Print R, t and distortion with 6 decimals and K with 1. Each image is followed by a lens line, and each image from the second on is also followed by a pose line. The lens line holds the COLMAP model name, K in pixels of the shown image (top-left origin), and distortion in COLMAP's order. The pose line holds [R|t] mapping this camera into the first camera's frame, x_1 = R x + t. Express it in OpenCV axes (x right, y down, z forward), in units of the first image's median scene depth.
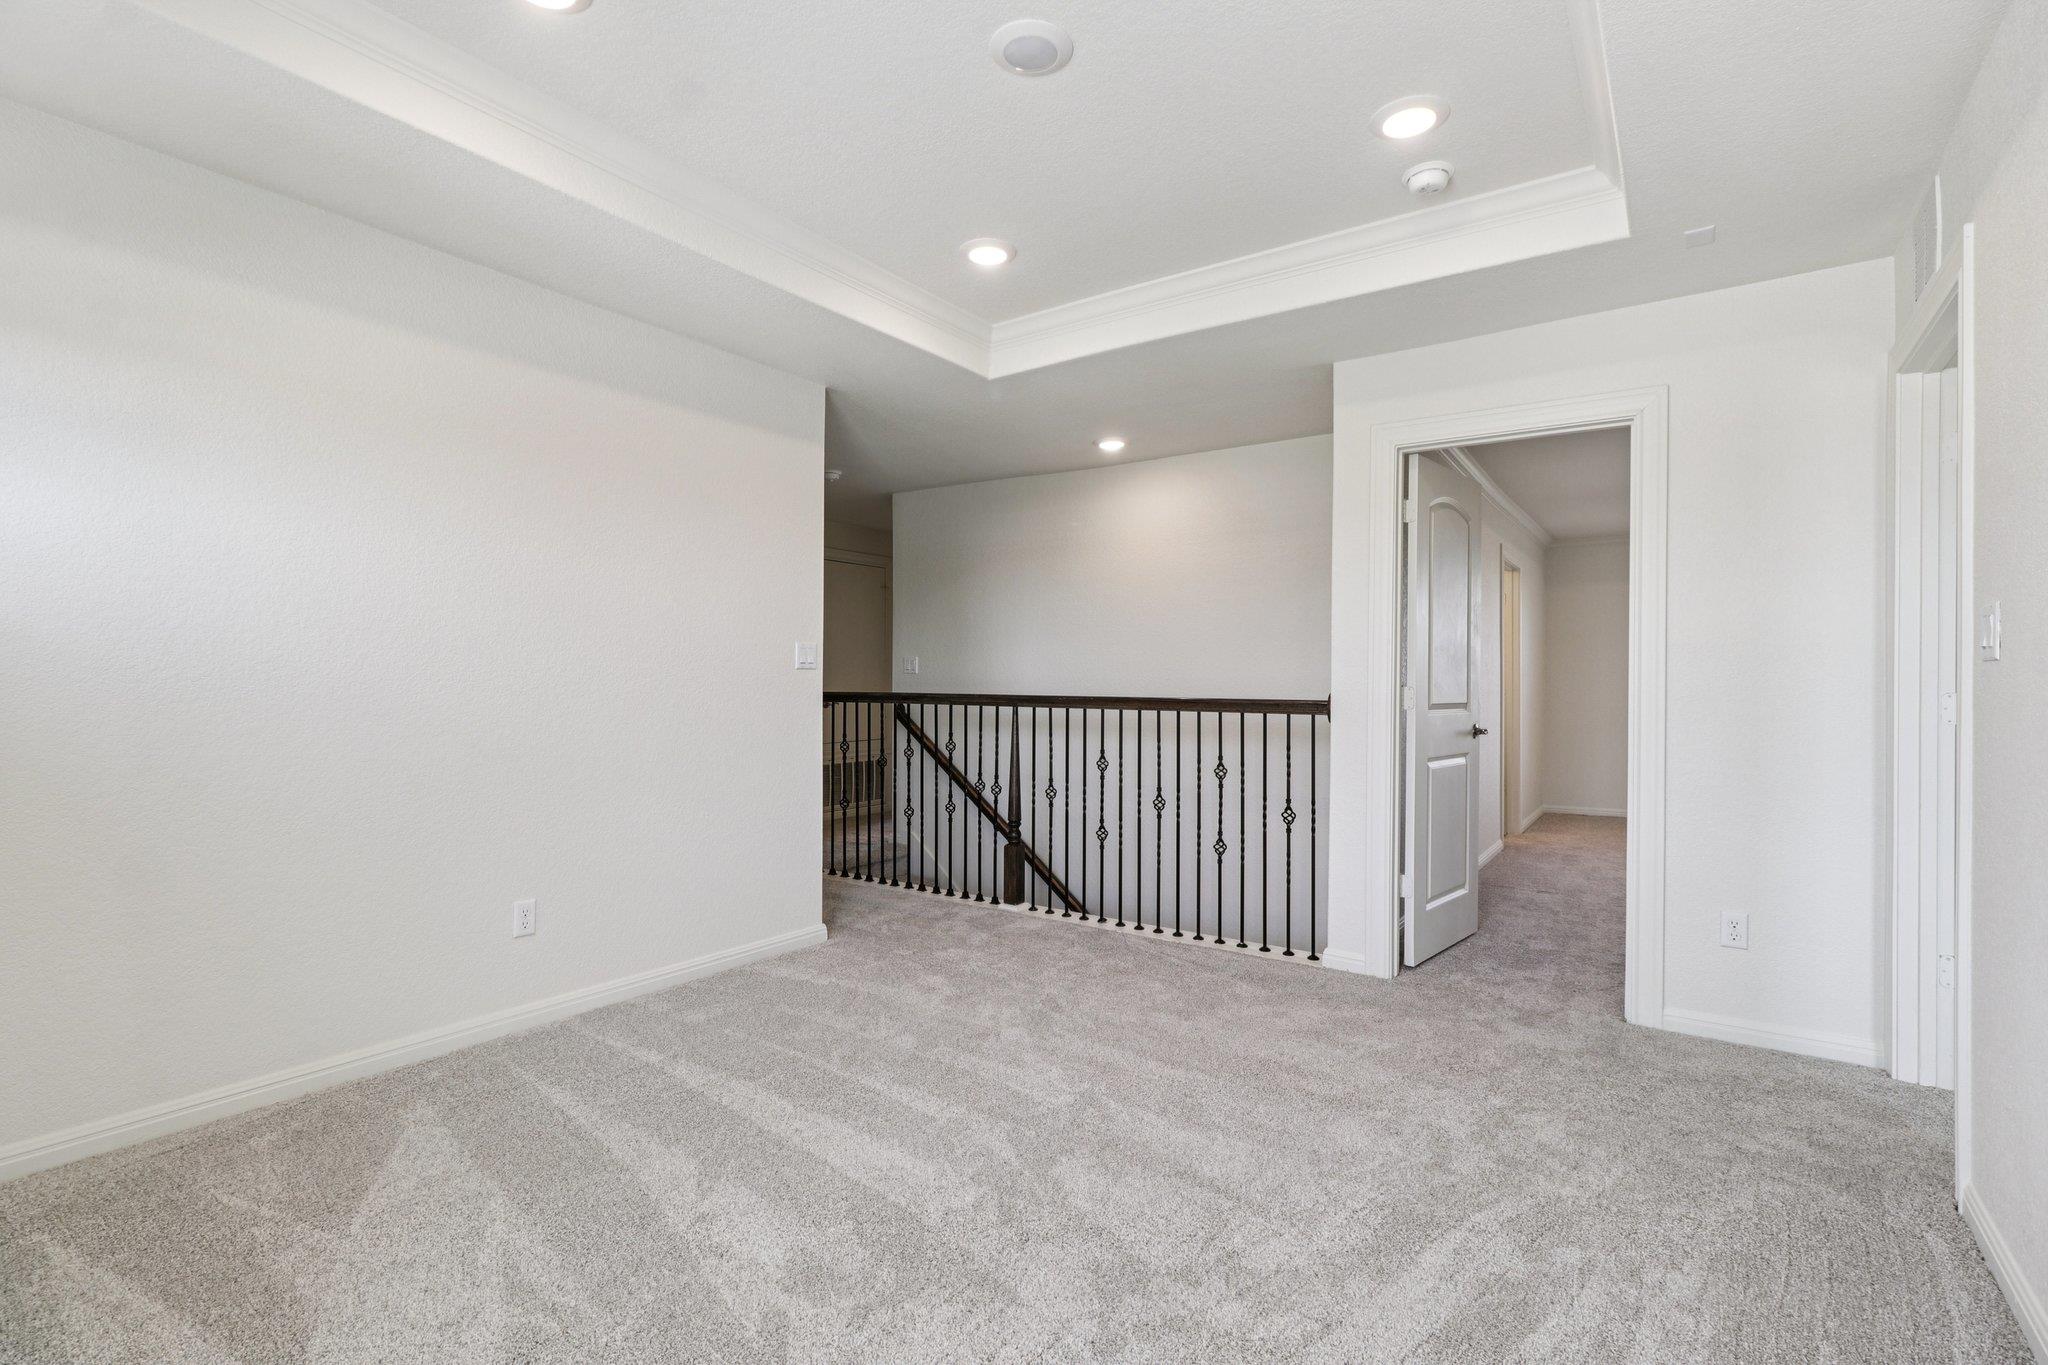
lens RADIAL K [[947.9, 0, 1029.8], [0, 947.9, 681.4], [0, 0, 1]] dist [0.002604, -0.002701]
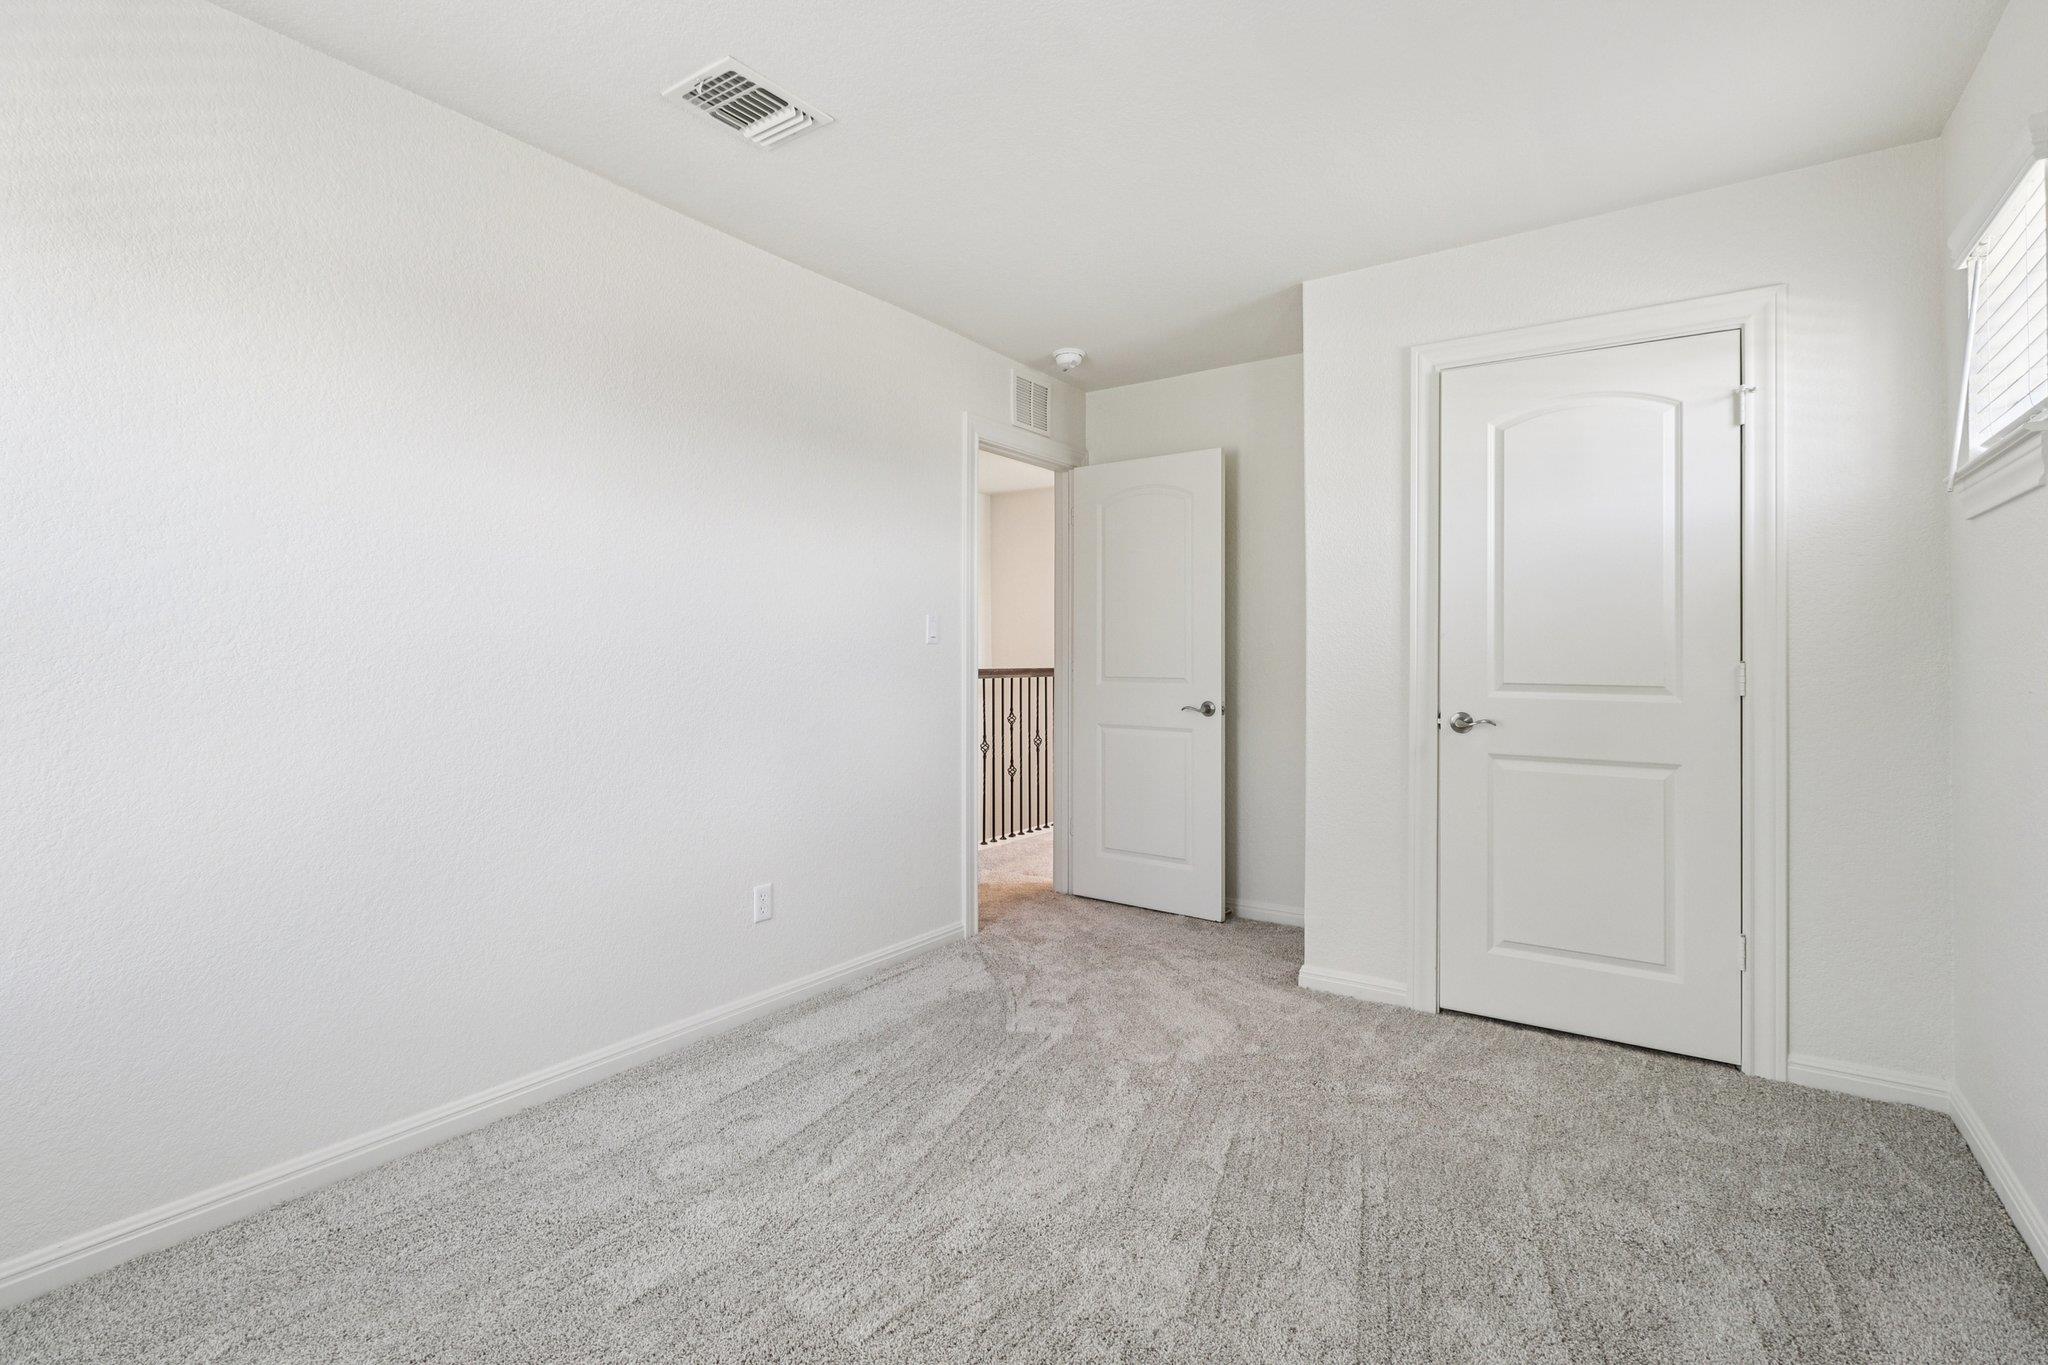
lens RADIAL K [[947.9, 0, 1014.2], [0, 947.9, 668.8], [0, 0, 1]] dist [0.002604, -0.002701]
pose [[0.011952, -0.015191, 0.999813, -1.267530], [-0.001384, 0.999883, 0.015209, -0.003054], [-0.999928, -0.001566, 0.011930, 0.981177]]
